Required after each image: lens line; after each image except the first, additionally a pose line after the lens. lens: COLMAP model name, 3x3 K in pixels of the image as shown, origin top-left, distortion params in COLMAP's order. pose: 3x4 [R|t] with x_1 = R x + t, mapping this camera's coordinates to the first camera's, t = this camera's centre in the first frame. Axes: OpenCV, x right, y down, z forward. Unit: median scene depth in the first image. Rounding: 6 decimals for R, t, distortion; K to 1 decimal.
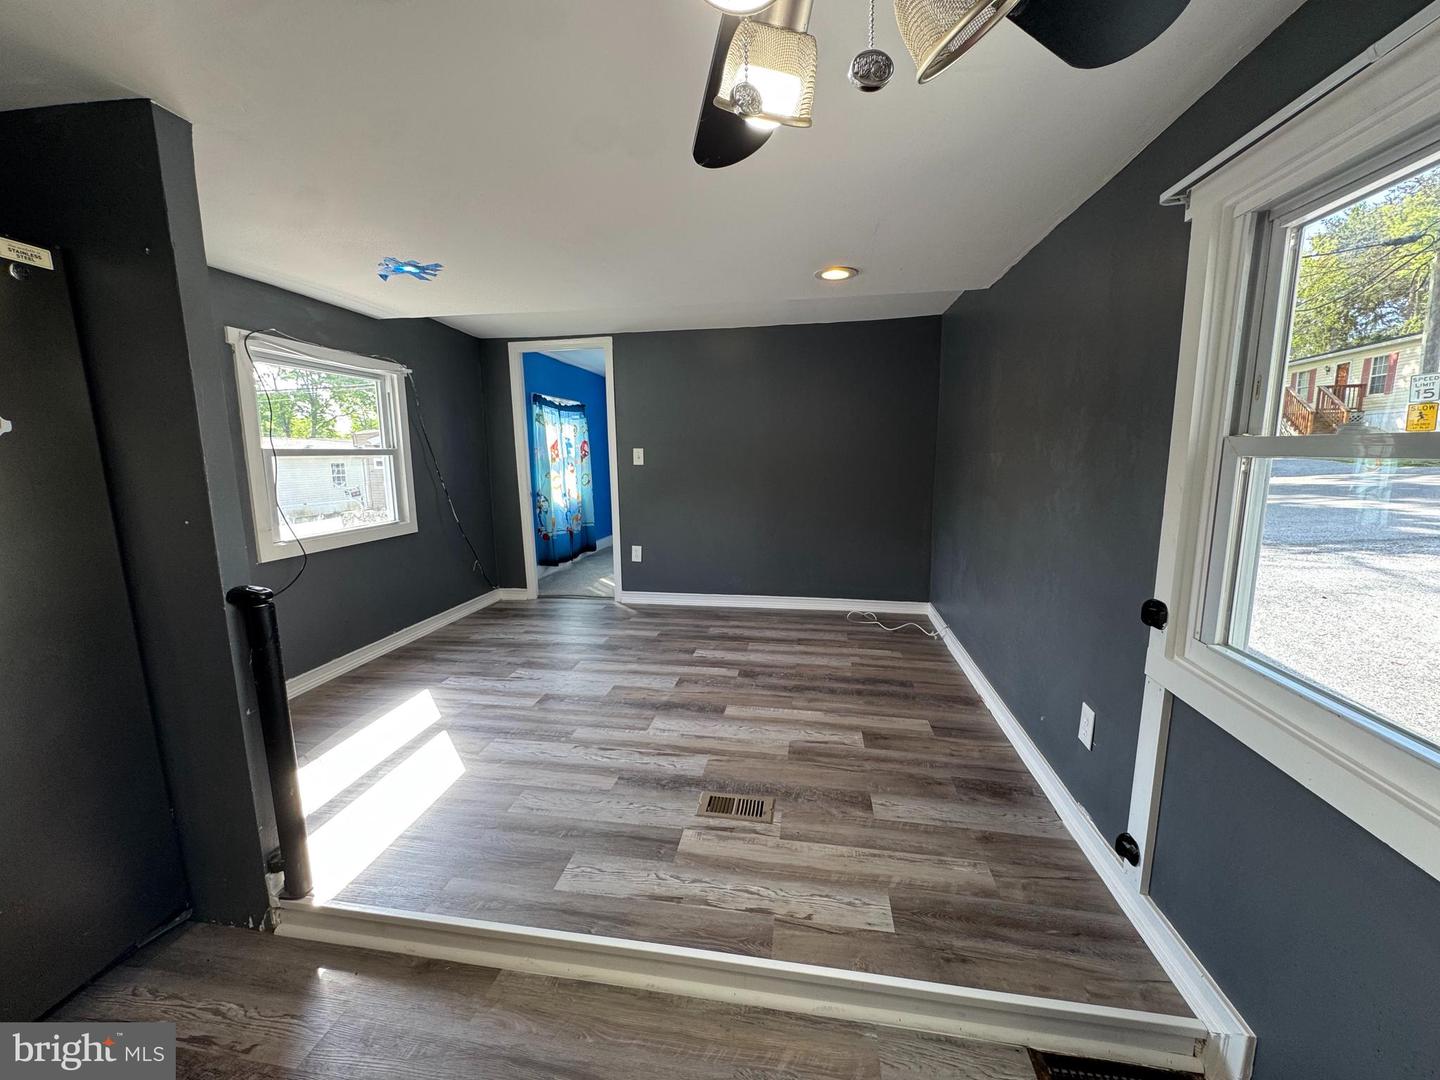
lens RADIAL K [[575.3, 0, 720.0], [0, 575.3, 540.0], [0, 0, 1]] dist [0.017527, 0.000109]
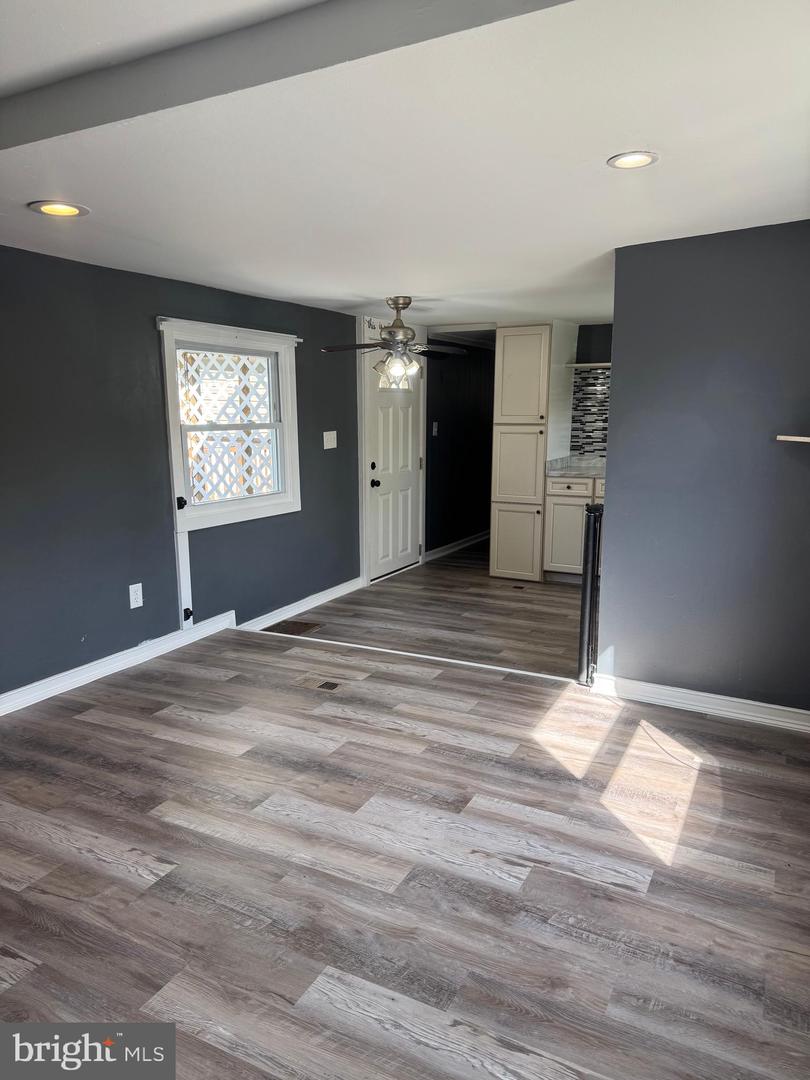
lens RADIAL K [[758.2, 0, 398.1], [0, 758.2, 542.3], [0, 0, 1]] dist [0.114172, -0.169486]
pose [[-0.945419, -0.040769, 0.323296, -0.564149], [0.067155, 0.946467, 0.315738, -0.336509], [-0.318861, 0.320216, -0.892070, 1.895257]]
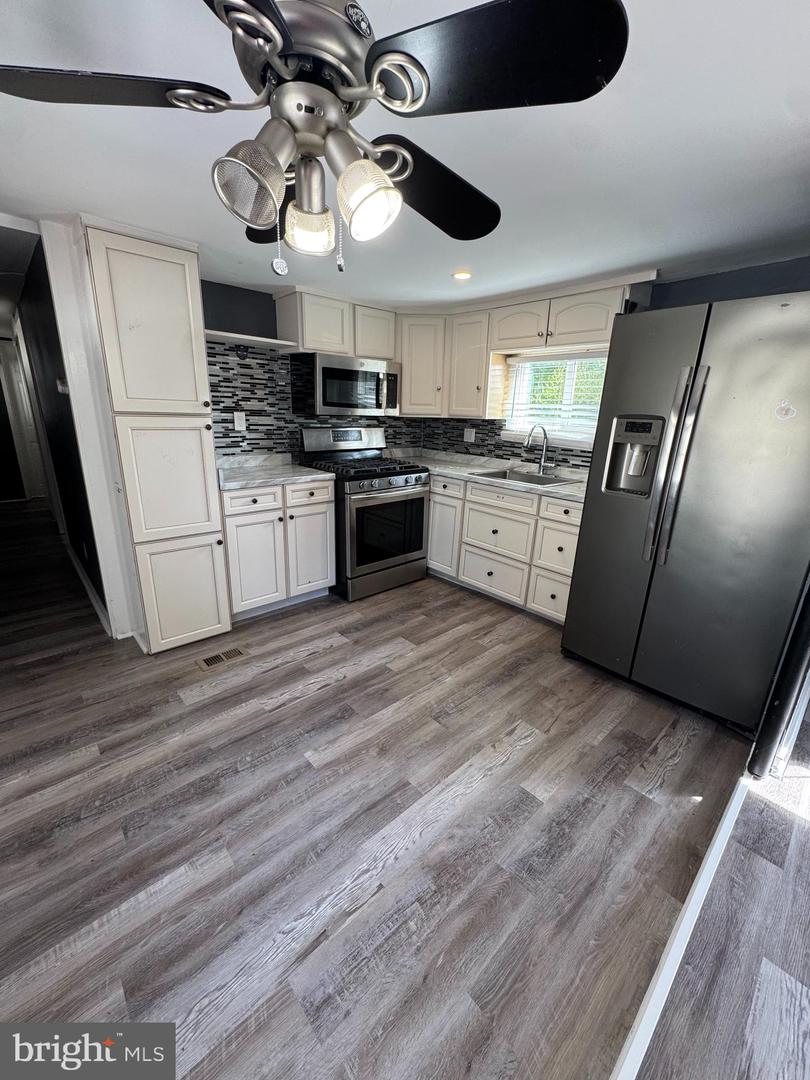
lens RADIAL K [[431.9, 0, 406.1], [0, 431.9, 540.9], [0, 0, 1]] dist [-0.001230, 0.000045]
pose [[-0.619928, 0.219945, -0.753202, 0.244744], [-0.149683, 0.909134, 0.388677, -0.083326], [0.770249, 0.353694, -0.530676, 0.443329]]
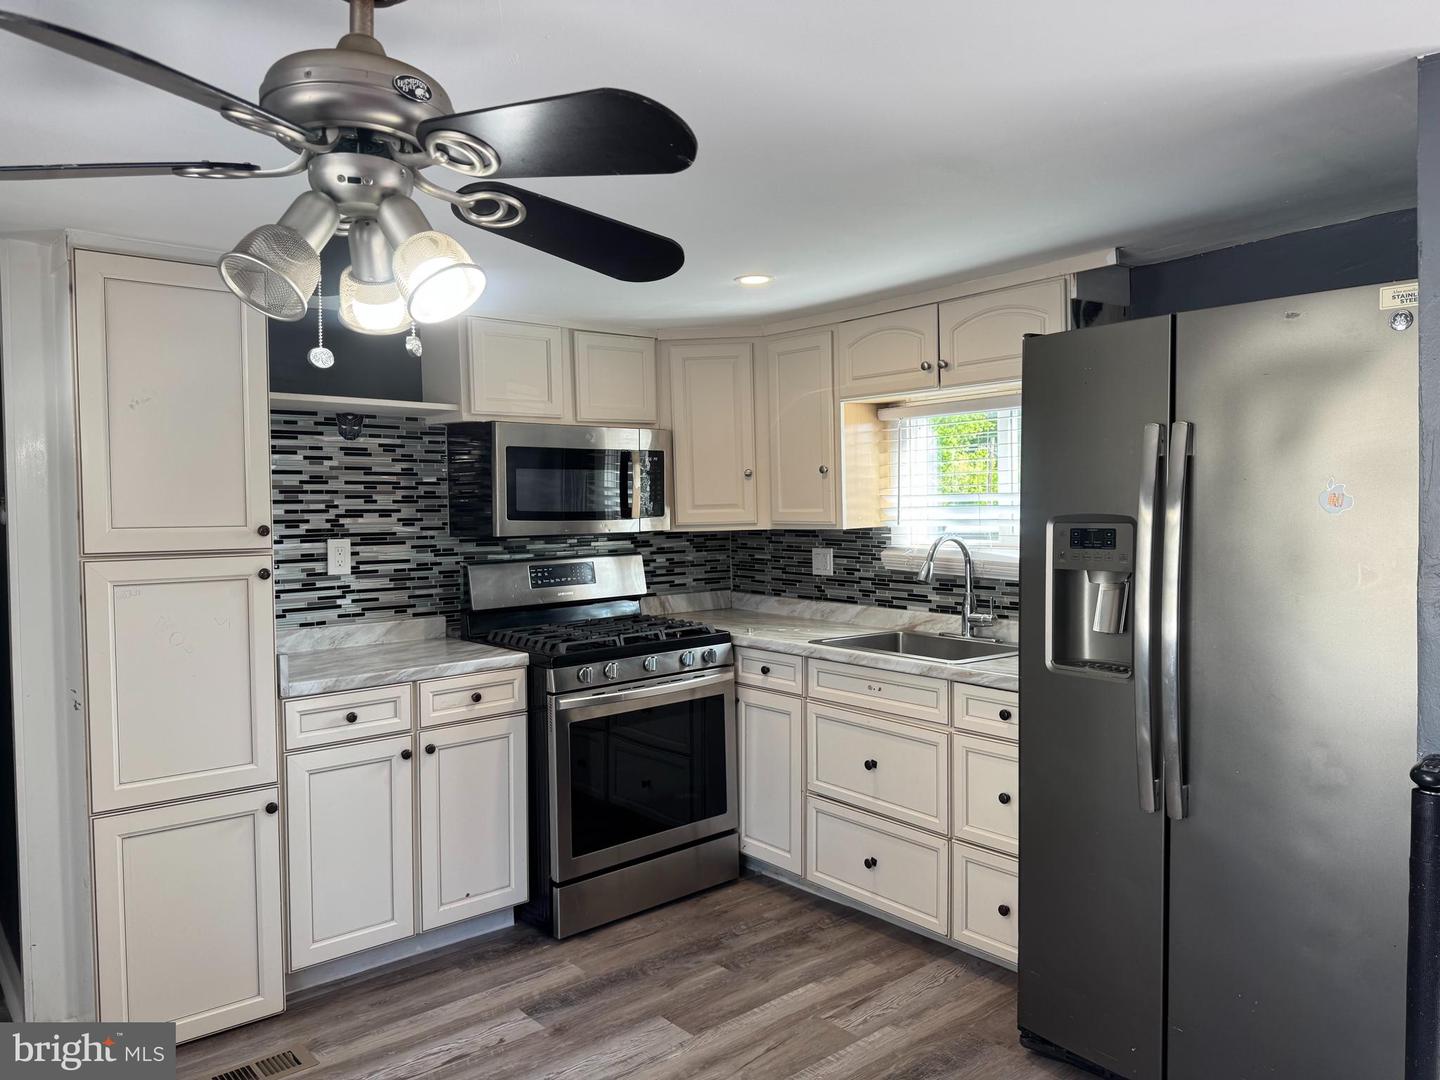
lens RADIAL K [[1010.9, 0, 718.3], [0, 1010.9, 545.7], [0, 0, 1]] dist [0.114172, -0.169486]
pose [[-0.648713, 0.051720, -0.759273, 0.283141], [-0.099968, 0.983252, 0.152388, -0.130017], [0.754439, 0.174759, -0.632678, 0.608812]]
